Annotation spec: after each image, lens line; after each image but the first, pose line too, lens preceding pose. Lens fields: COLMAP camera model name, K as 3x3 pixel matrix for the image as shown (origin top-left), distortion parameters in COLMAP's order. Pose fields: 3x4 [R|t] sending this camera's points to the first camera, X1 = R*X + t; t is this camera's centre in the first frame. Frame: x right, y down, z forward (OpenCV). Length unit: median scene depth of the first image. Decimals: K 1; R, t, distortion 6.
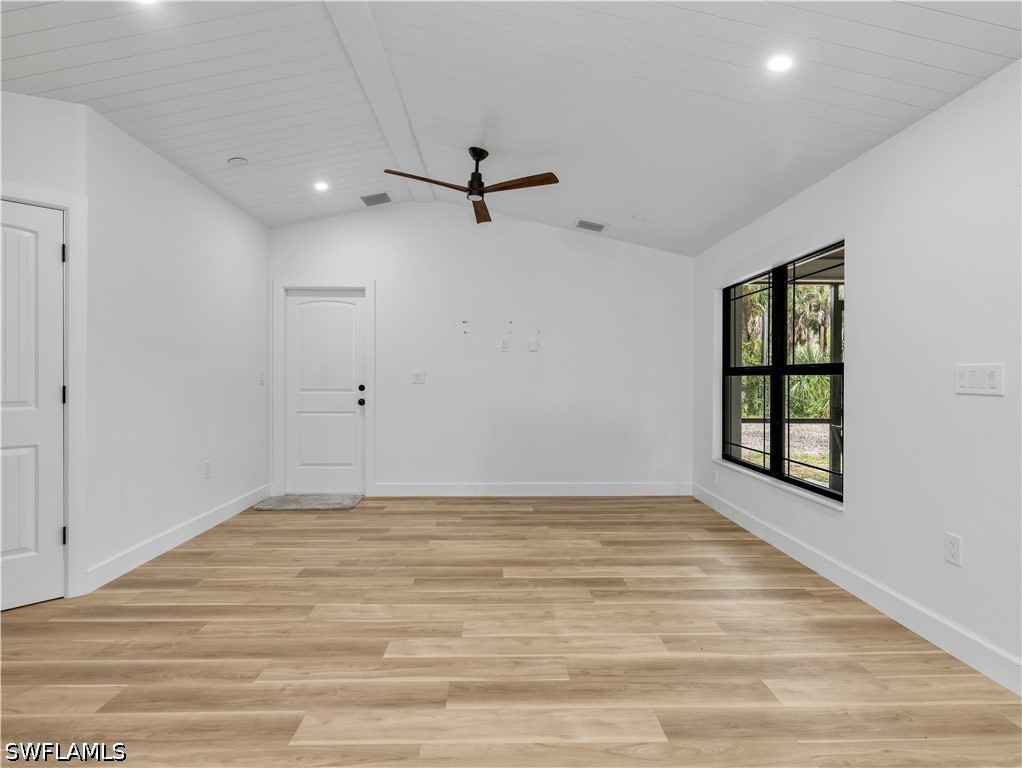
lens RADIAL K [[541.4, 0, 507.9], [0, 541.4, 383.7], [0, 0, 1]] dist [-0.000180, 0.002573]
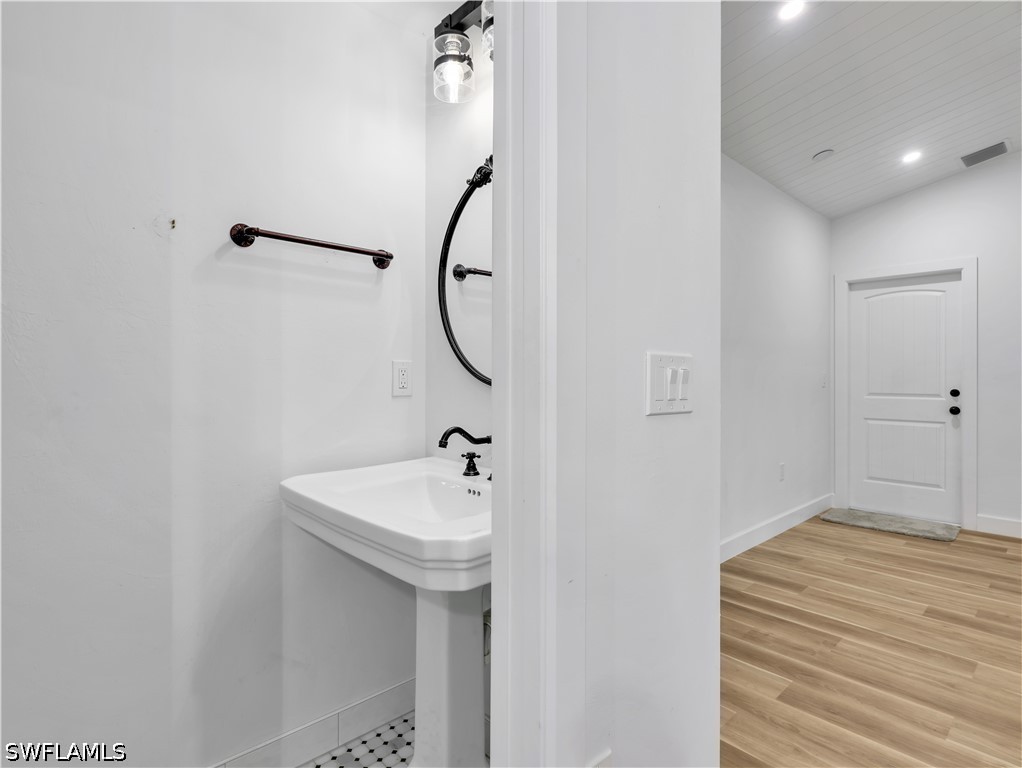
lens RADIAL K [[541.4, 0, 516.9], [0, 541.4, 379.2], [0, 0, 1]] dist [-0.000180, 0.002573]
pose [[0.673035, 0.003329, -0.739603, -0.192651], [-0.011639, 0.999914, -0.006091, -0.001100], [0.739519, 0.012707, 0.673015, -0.051288]]
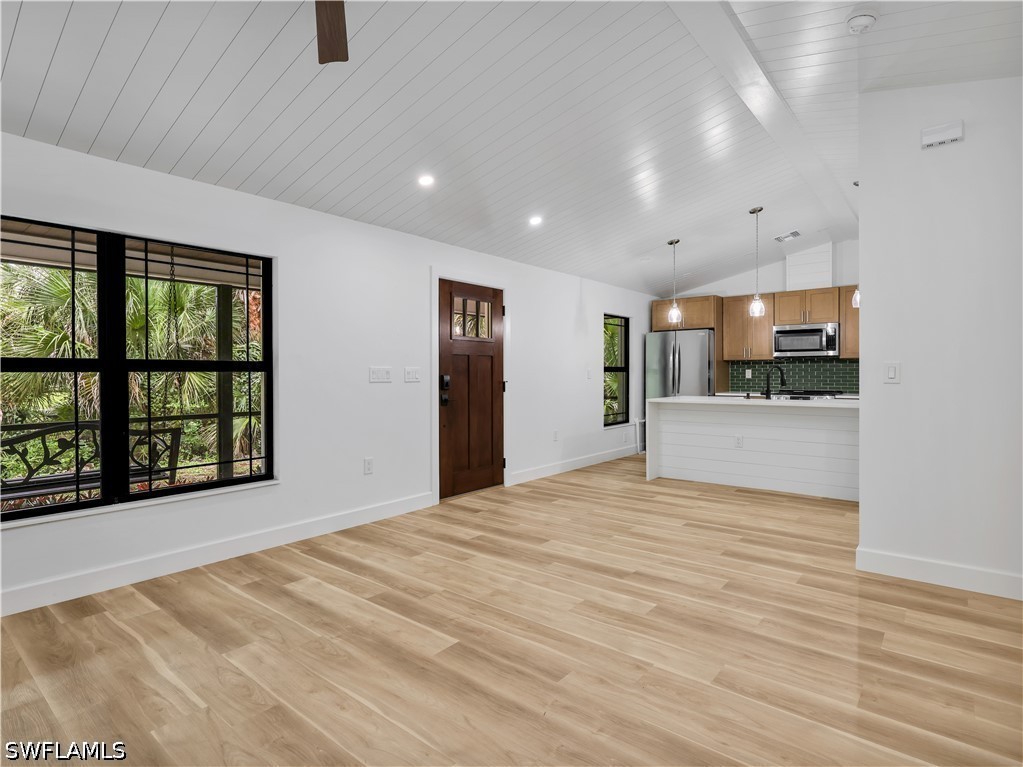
lens RADIAL K [[541.9, 0, 512.5], [0, 541.9, 378.9], [0, 0, 1]] dist [-0.000180, 0.002573]
pose [[-0.761095, -0.006679, 0.648606, -0.547867], [0.009040, 0.999741, 0.020903, -0.019677], [-0.648577, 0.021773, -0.760838, 1.514249]]
